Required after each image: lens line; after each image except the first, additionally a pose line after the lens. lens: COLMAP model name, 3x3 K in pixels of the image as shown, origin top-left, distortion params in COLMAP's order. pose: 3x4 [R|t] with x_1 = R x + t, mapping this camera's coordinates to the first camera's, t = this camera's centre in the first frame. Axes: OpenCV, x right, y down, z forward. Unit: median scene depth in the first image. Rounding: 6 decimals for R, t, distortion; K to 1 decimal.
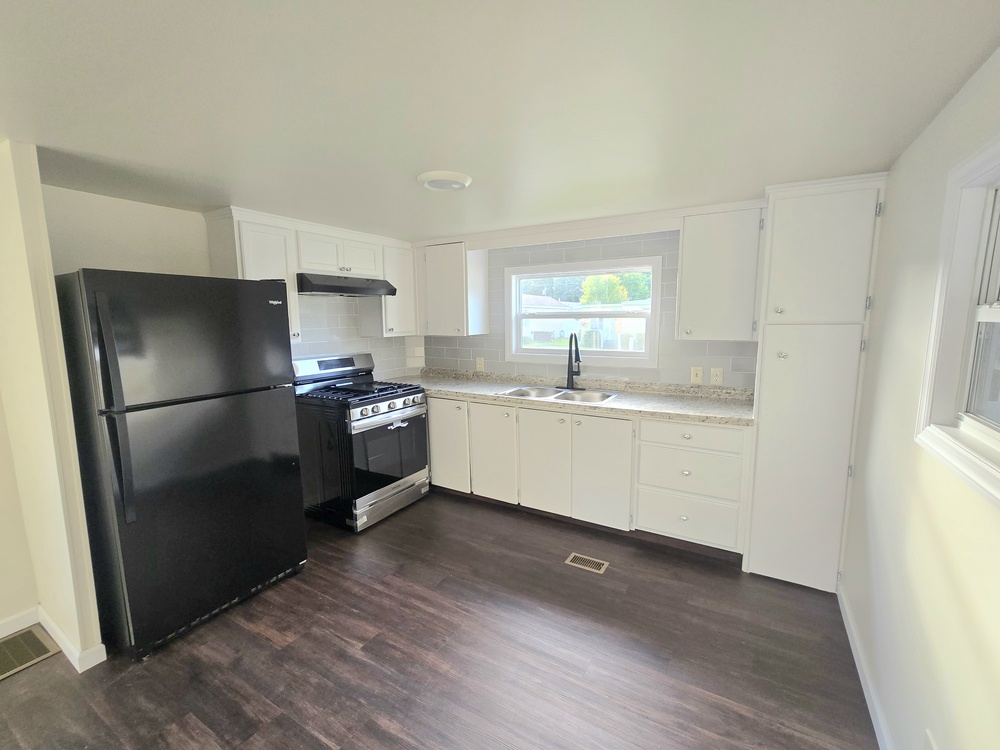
lens RADIAL K [[438.0, 0, 503.4], [0, 438.0, 377.1], [0, 0, 1]] dist [-0.000402, 0.000042]
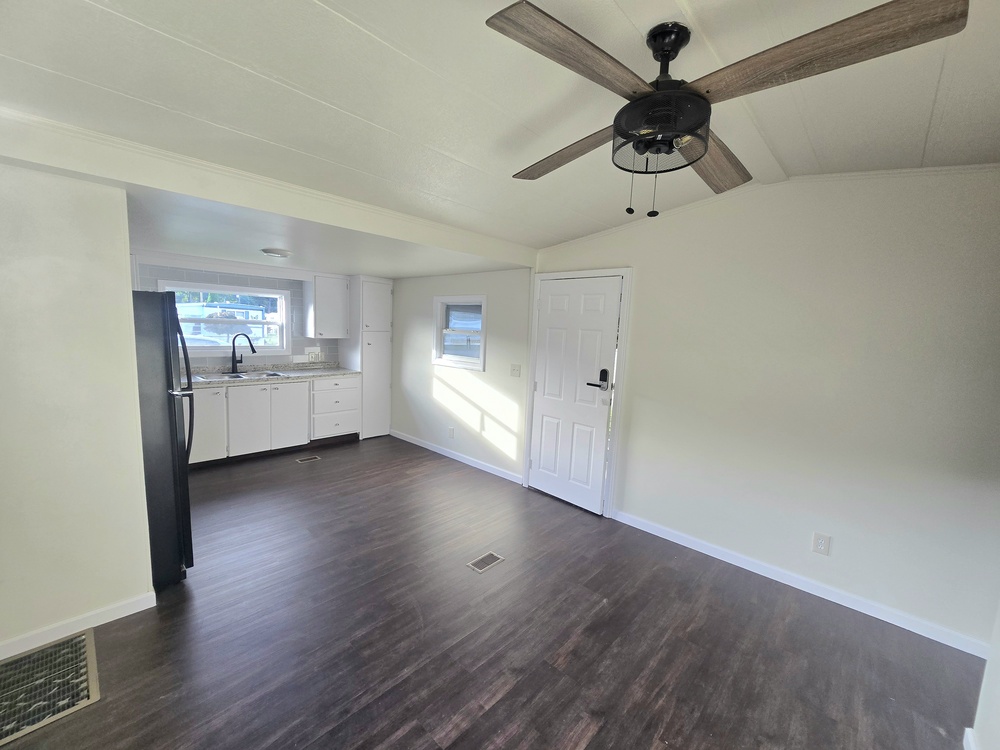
lens RADIAL K [[409.9, 0, 499.5], [0, 409.9, 378.5], [0, 0, 1]] dist [-0.001043, 0.000127]
pose [[0.222195, -0.105549, 0.969272, -1.002093], [0.087515, 0.992269, 0.087992, 0.003661], [-0.971067, 0.065275, 0.229714, -0.160078]]
